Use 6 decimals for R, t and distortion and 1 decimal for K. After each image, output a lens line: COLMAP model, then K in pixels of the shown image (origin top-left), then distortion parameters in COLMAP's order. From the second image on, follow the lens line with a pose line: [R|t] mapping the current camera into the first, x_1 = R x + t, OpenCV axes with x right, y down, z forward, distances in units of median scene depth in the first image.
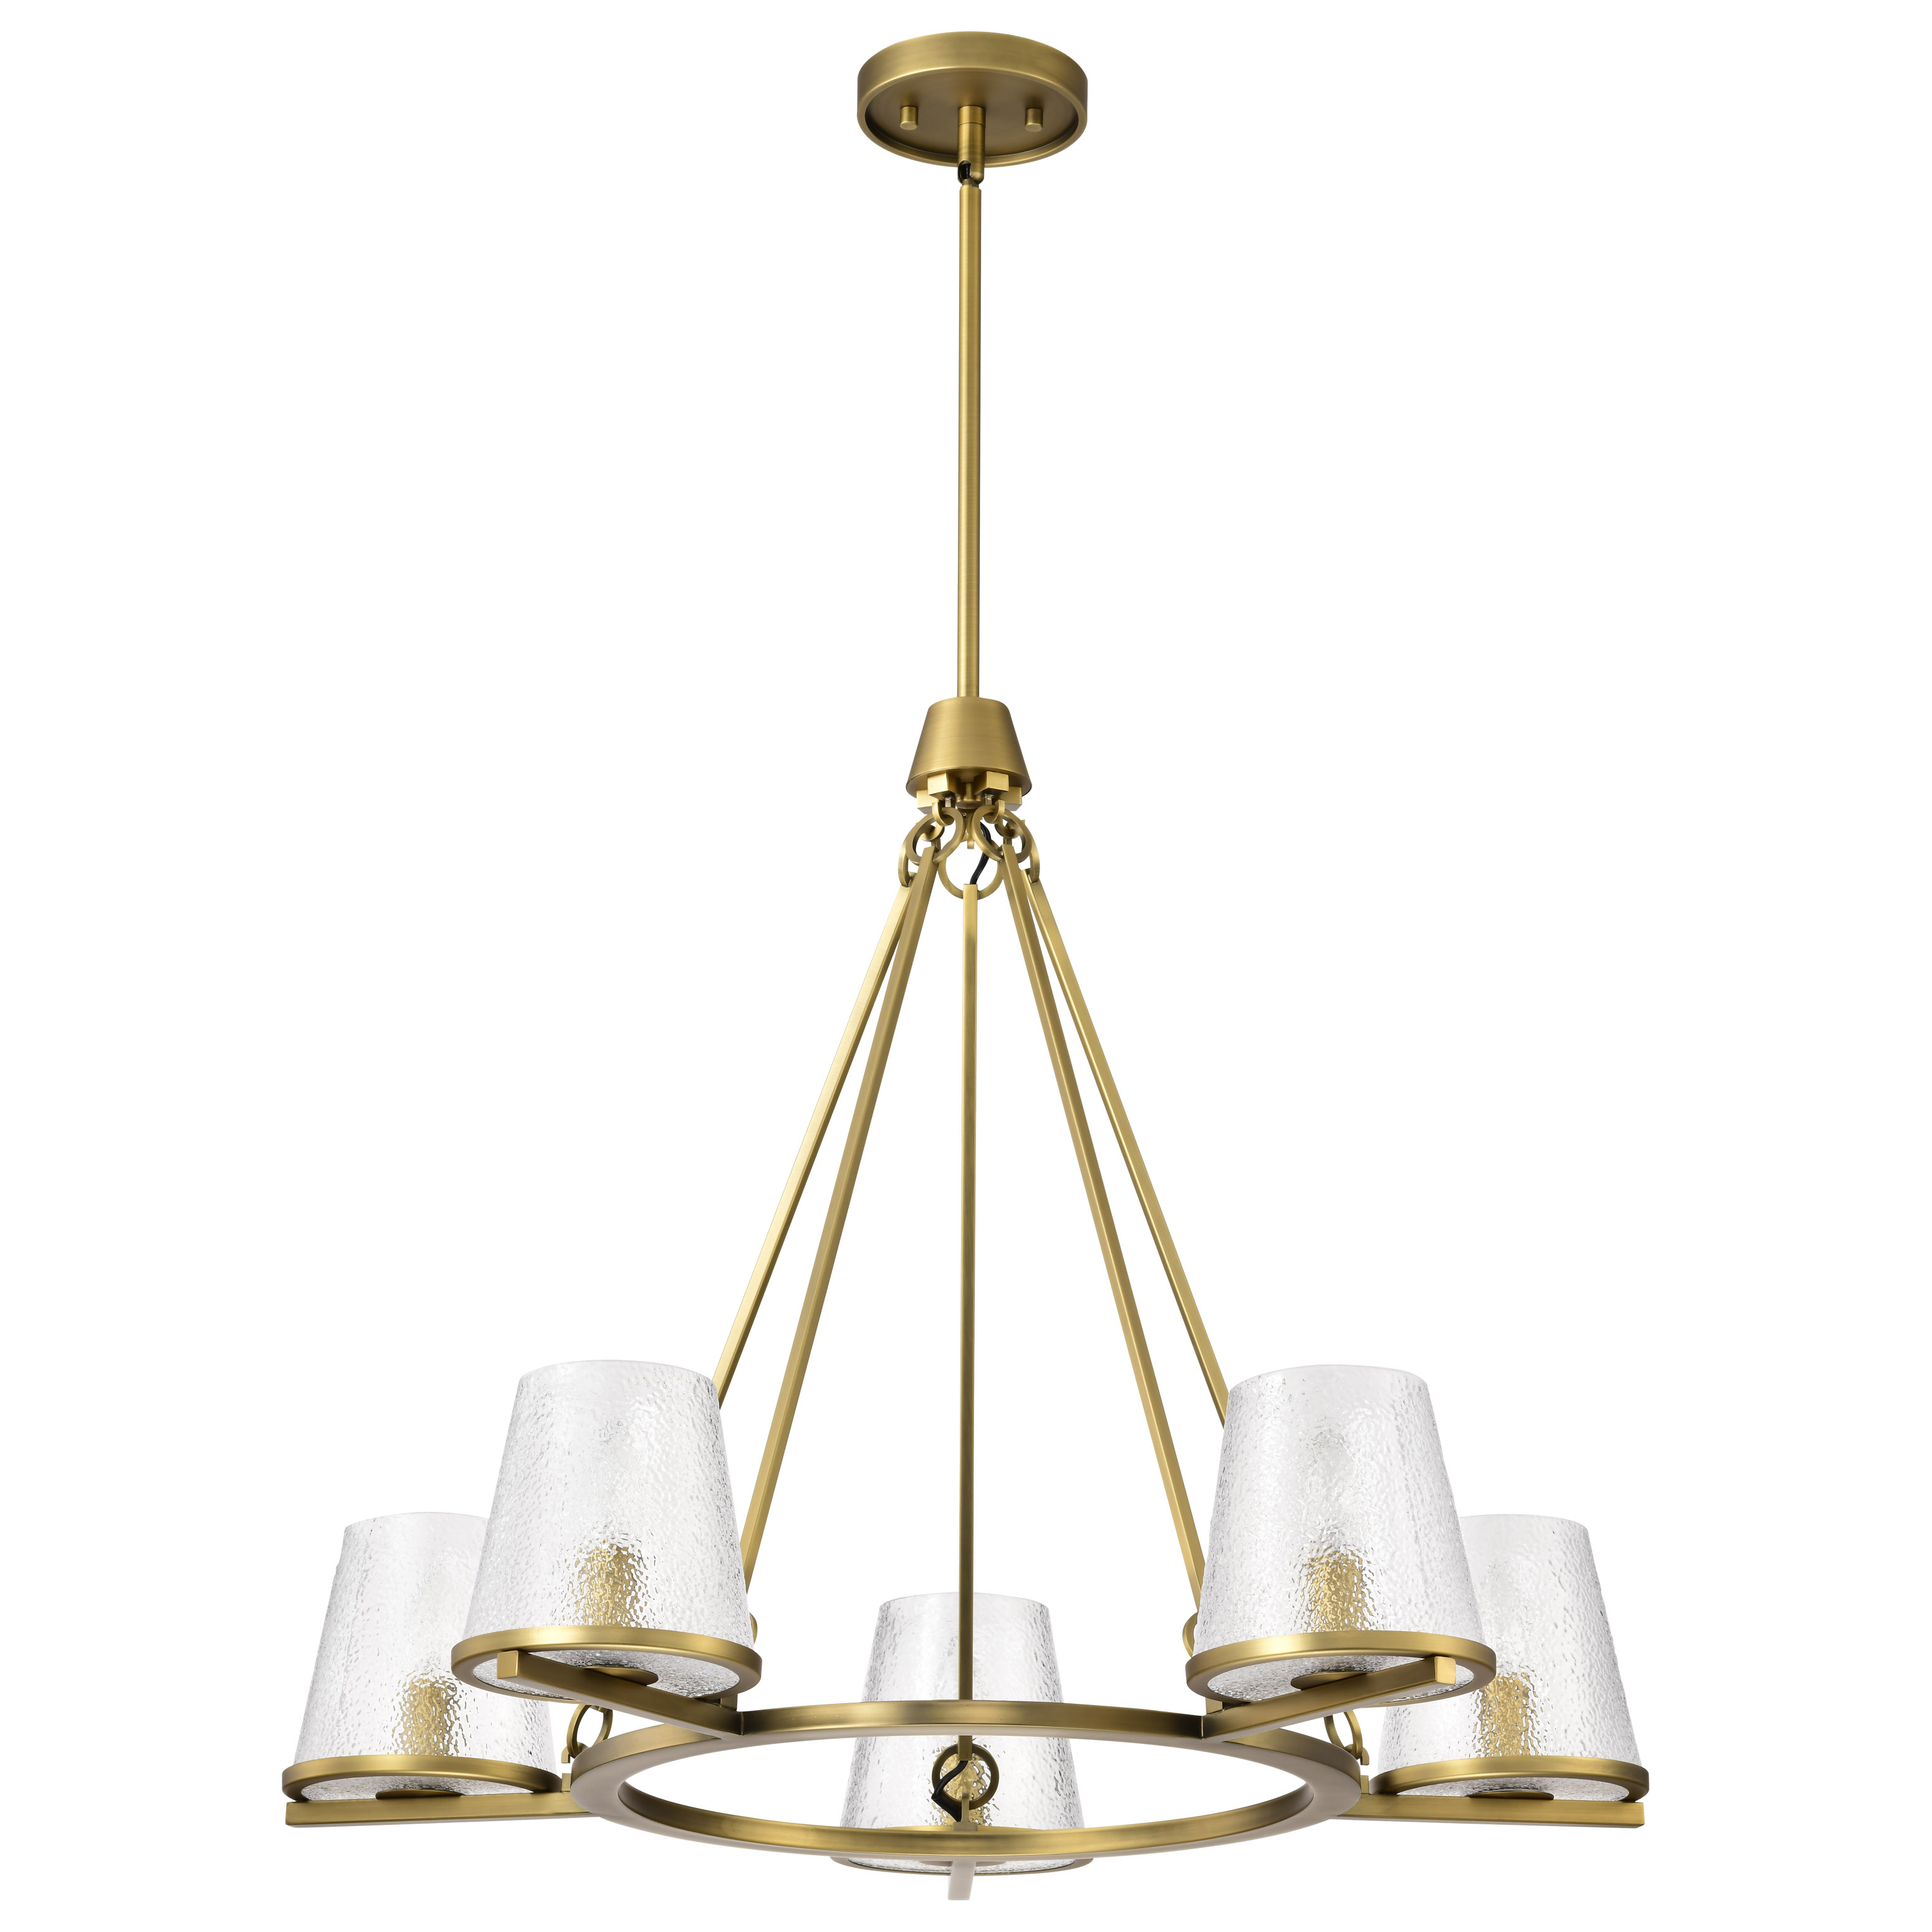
lens RADIAL K [[6104.8, 0, 958.0], [0, 6104.8, 964.2], [0, 0, 1]] dist [0.076902, 0.000000]
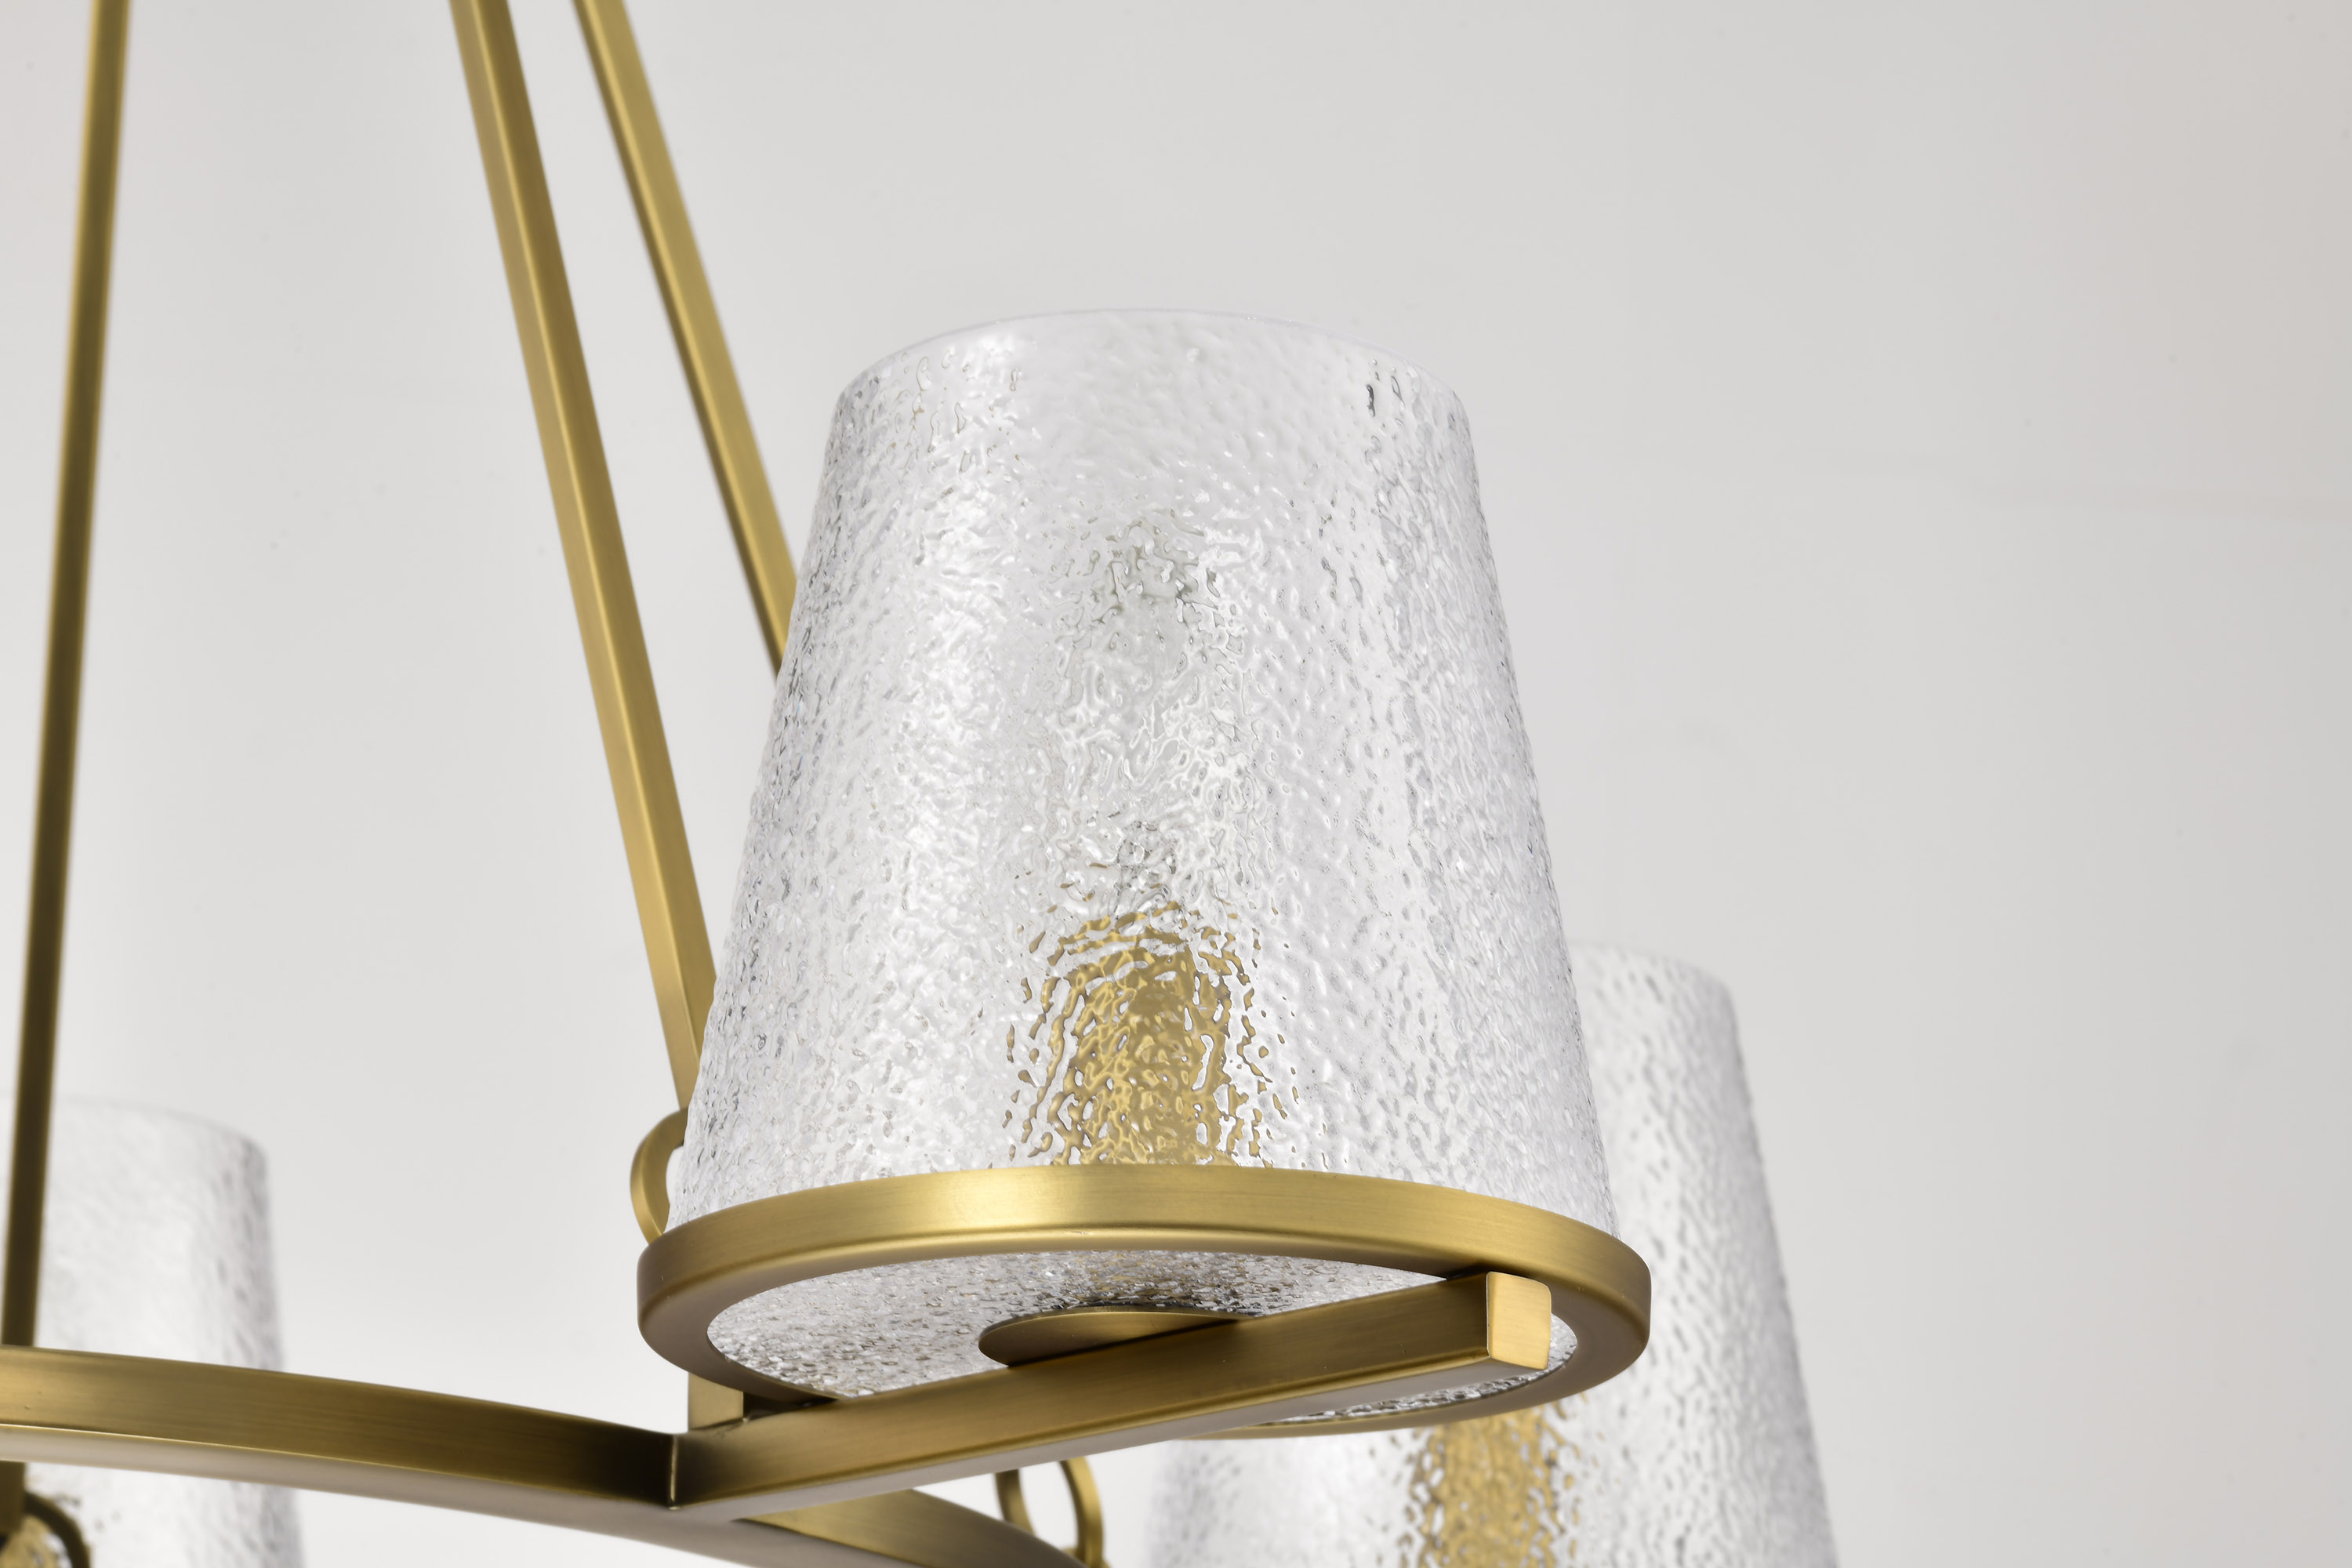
lens RADIAL K [[7291.1, 0, 1170.4], [0, 7291.1, 778.2], [0, 0, 1]] dist [0.019658, 0.000000]
pose [[0.991161, 0.066917, 0.114547, 0.018455], [-0.069631, 0.997375, 0.019847, 0.074204], [-0.112918, -0.027648, 0.993220, 0.579529]]
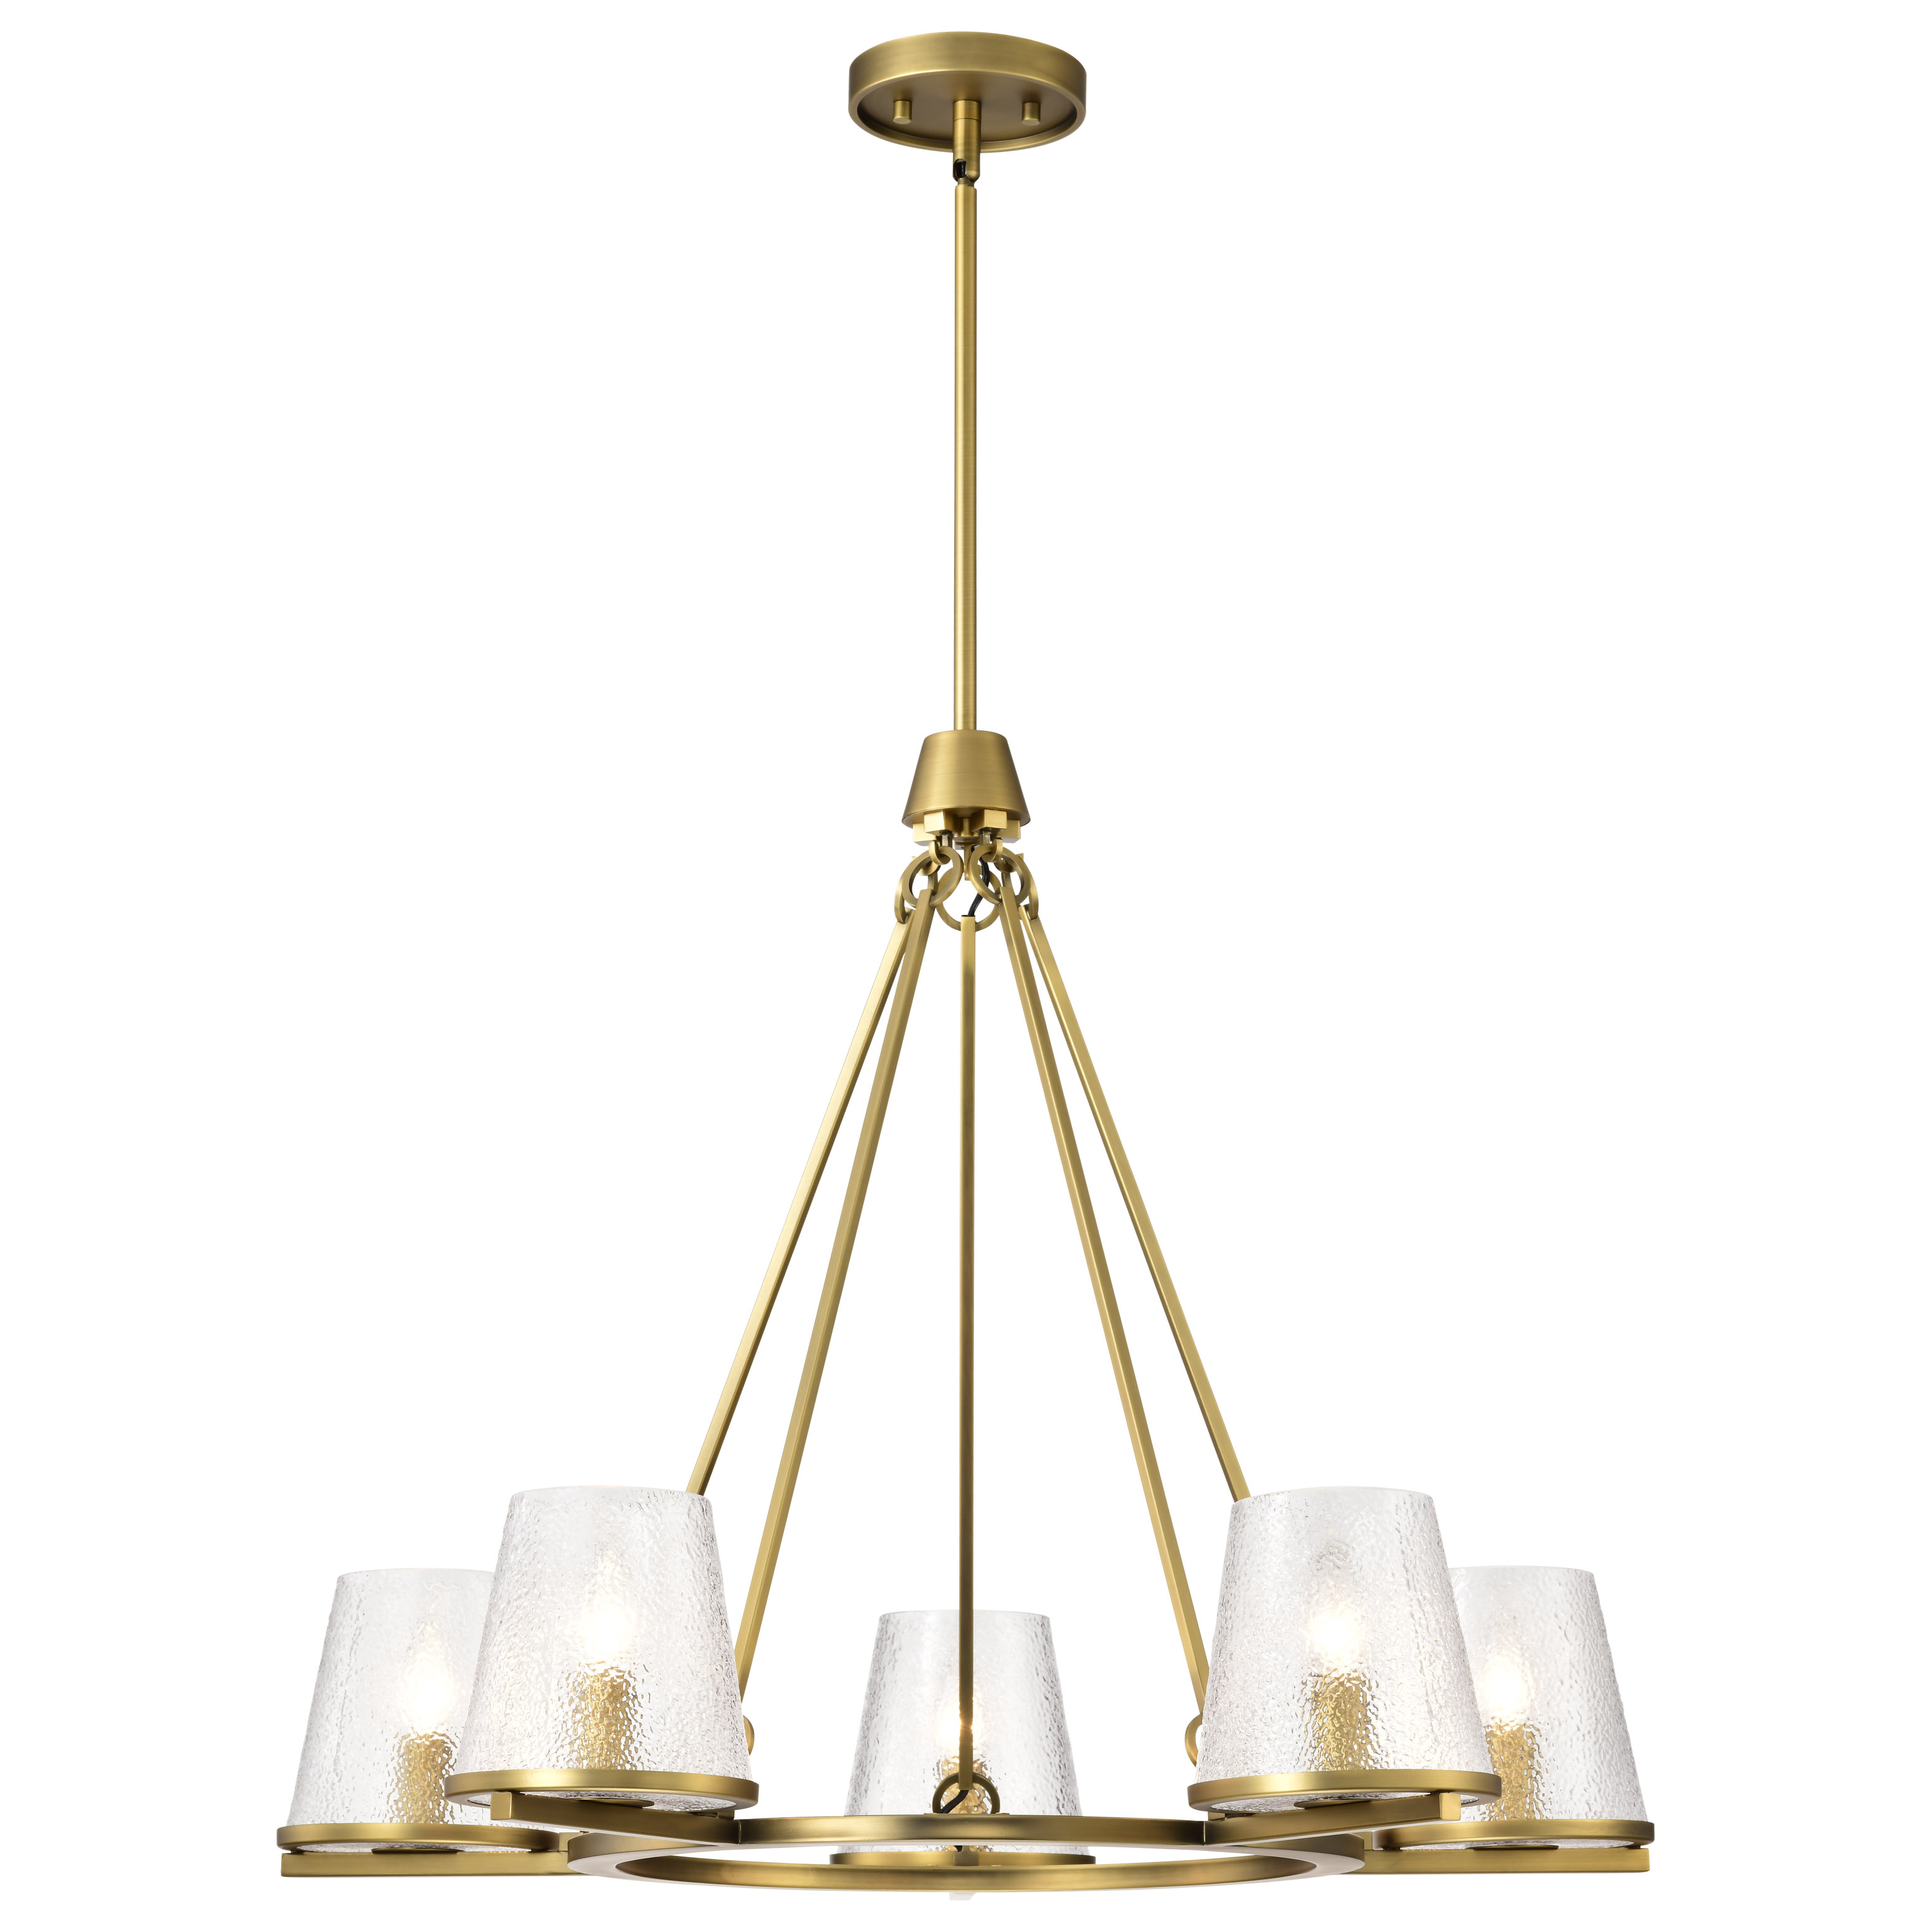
lens RADIAL K [[6104.8, 0, 980.6], [0, 6104.8, 965.7], [0, 0, 1]] dist [0.076902, 0.000000]
pose [[0.999990, -0.003329, 0.002936, 0.001159], [0.003047, 0.995803, 0.091476, -0.098338], [-0.003228, -0.091466, 0.995803, 0.024669]]
